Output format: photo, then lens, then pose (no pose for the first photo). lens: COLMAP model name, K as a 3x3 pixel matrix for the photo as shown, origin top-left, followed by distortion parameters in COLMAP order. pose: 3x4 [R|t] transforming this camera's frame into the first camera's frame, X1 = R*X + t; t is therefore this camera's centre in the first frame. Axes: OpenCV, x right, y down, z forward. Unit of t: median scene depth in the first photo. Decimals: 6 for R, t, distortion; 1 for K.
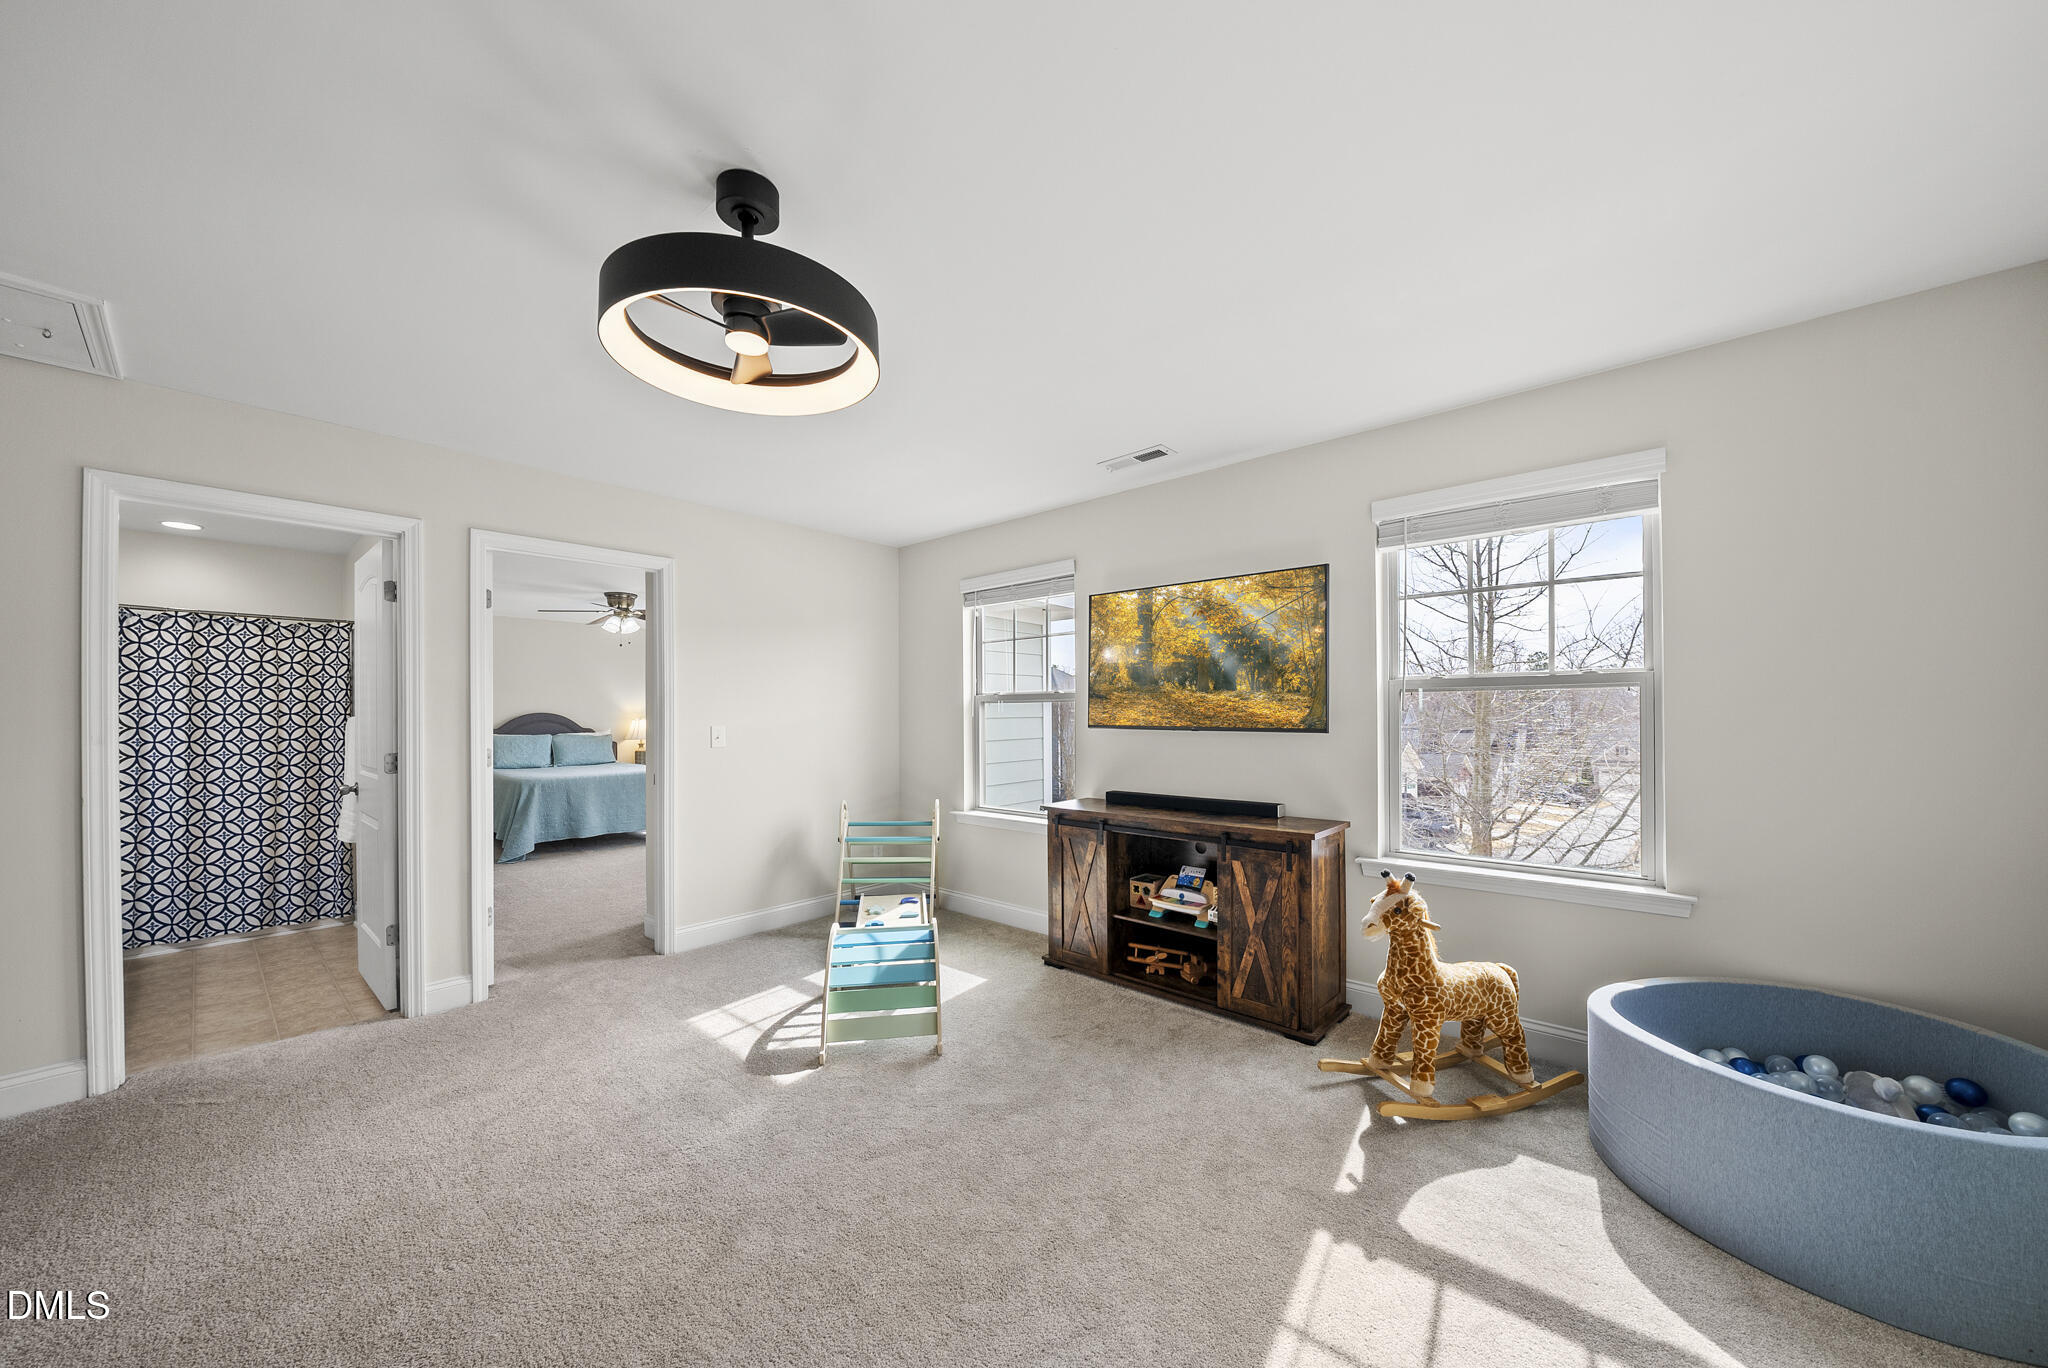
lens RADIAL K [[712.5, 0, 1019.2], [0, 712.5, 703.2], [0, 0, 1]] dist [-0.009898, 0.000116]
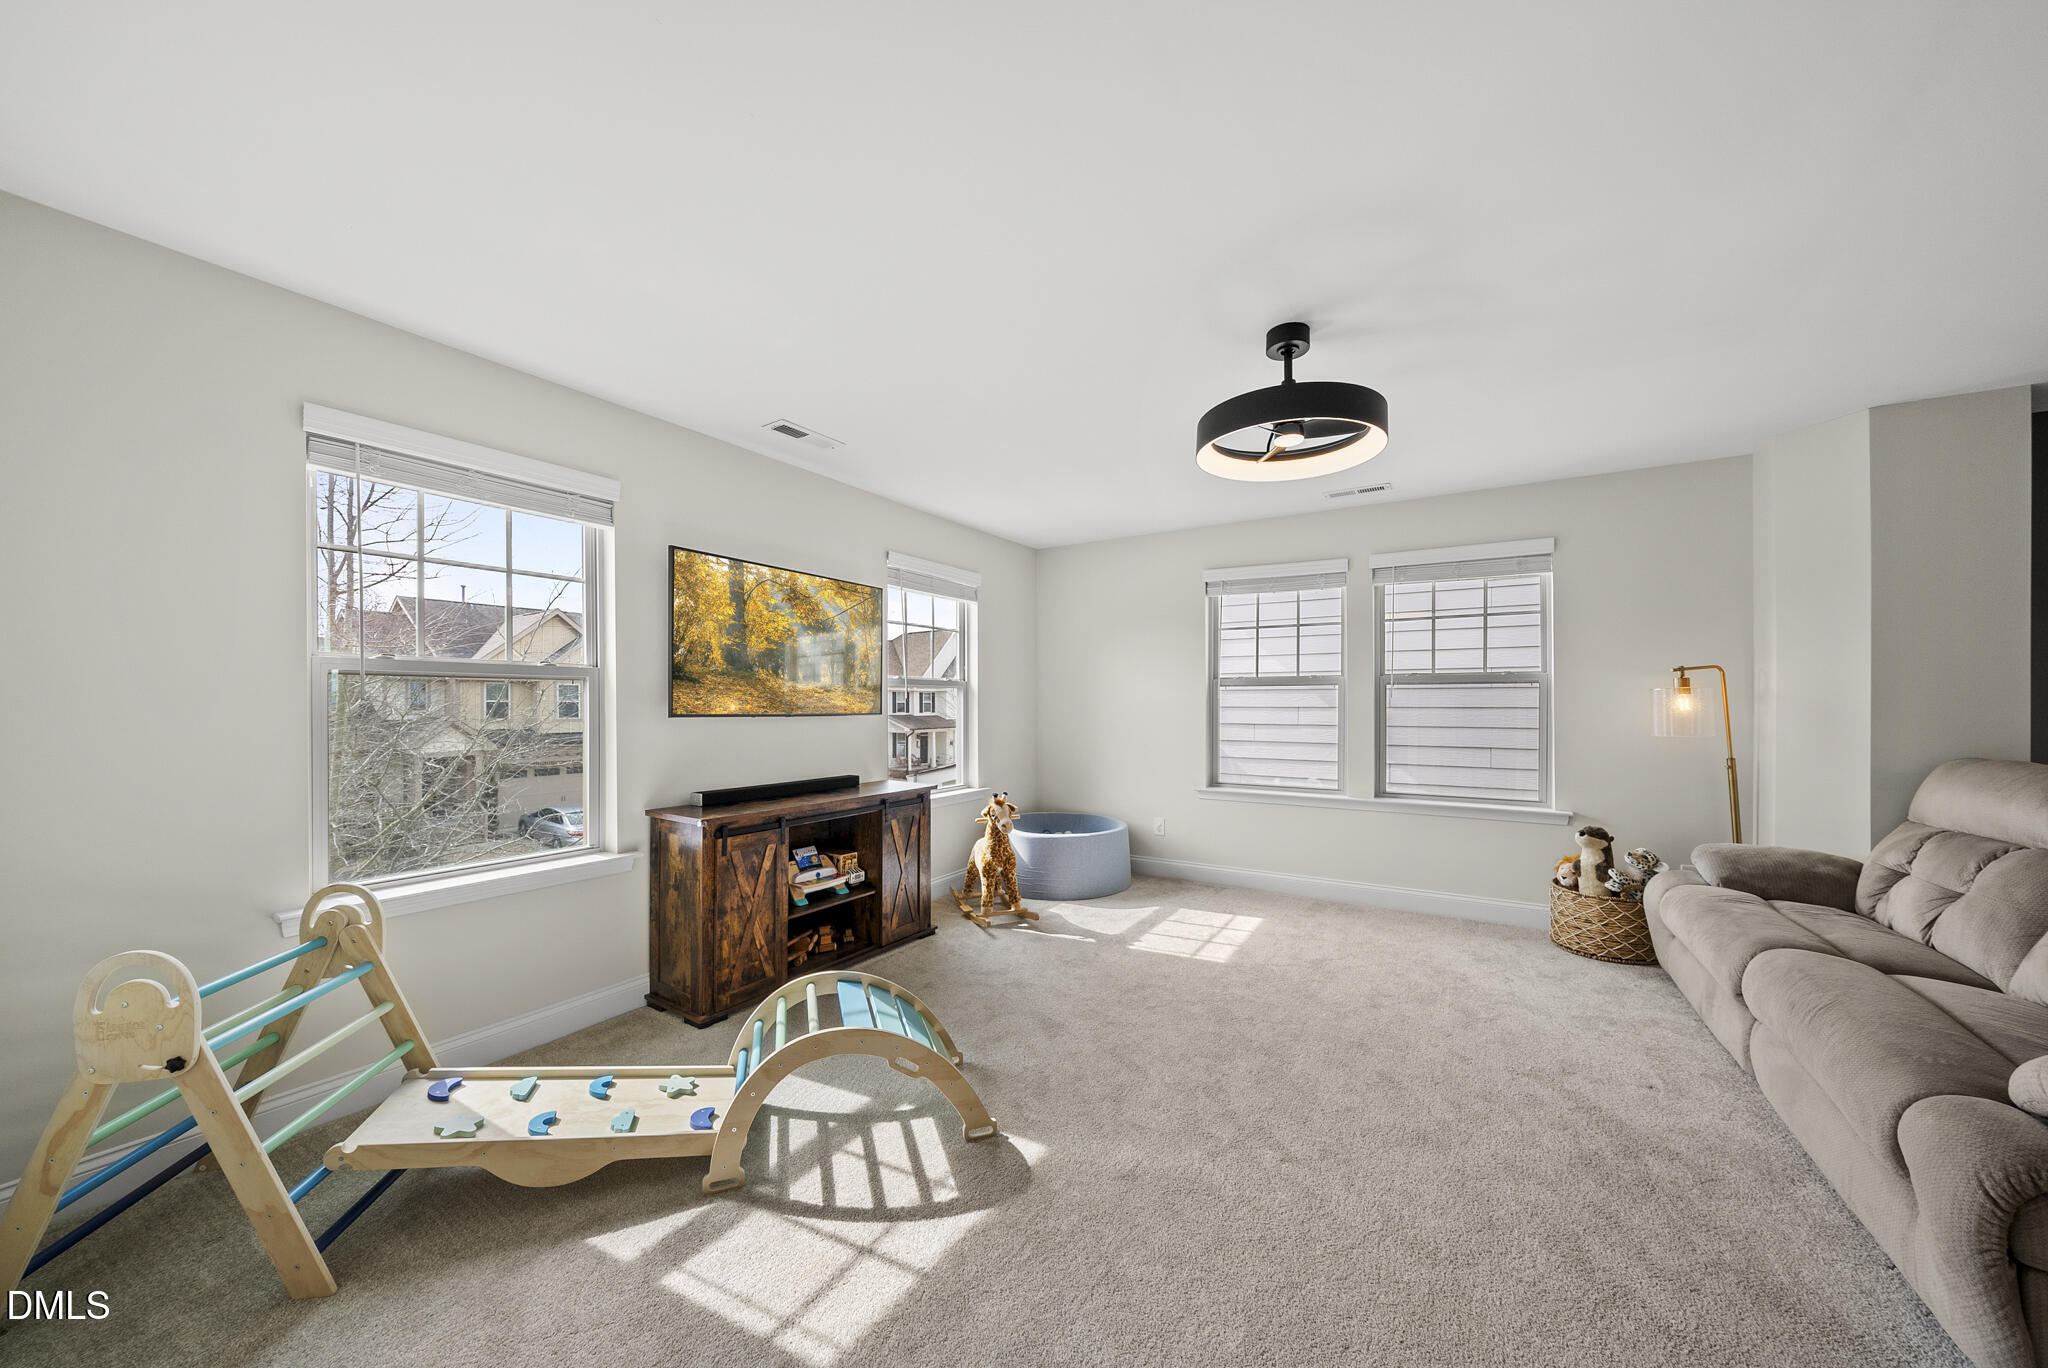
lens RADIAL K [[707.6, 0, 1017.7], [0, 707.6, 696.5], [0, 0, 1]] dist [-0.008440, -0.000155]
pose [[-0.139361, 0.013495, 0.990150, -0.846747], [-0.008018, 0.999859, -0.014756, 0.021693], [-0.990209, -0.009995, -0.139233, 0.859709]]
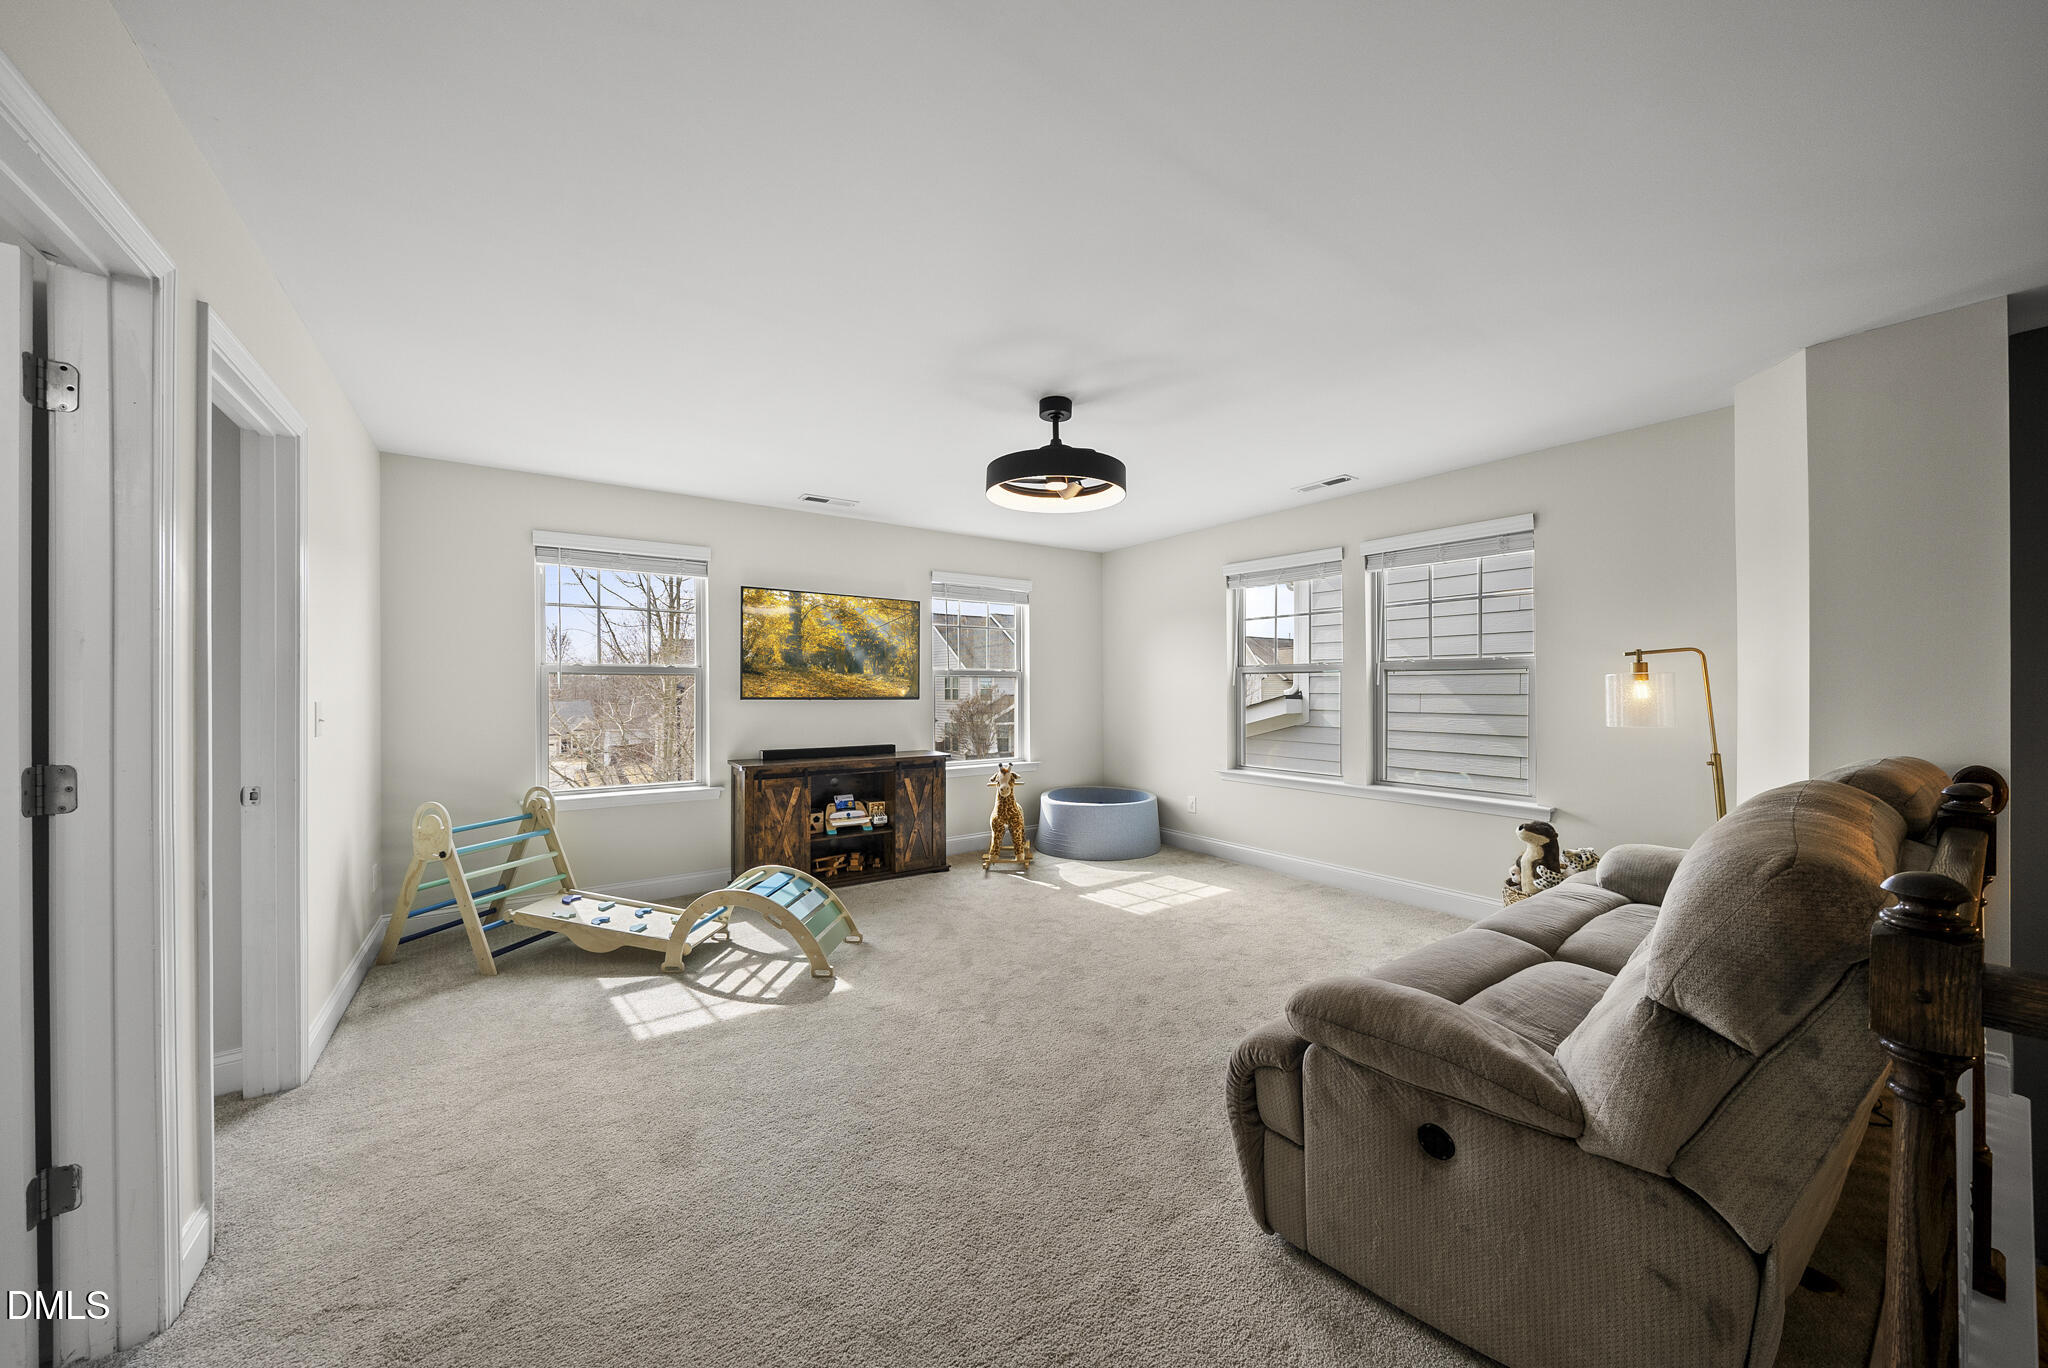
lens RADIAL K [[702.8, 0, 1013.7], [0, 702.8, 681.7], [0, 0, 1]] dist [-0.008486, -0.000073]
pose [[0.255233, 0.015150, 0.966761, -1.069326], [-0.009825, 0.999866, -0.013074, 0.016803], [-0.966830, -0.006162, 0.255348, 0.316250]]
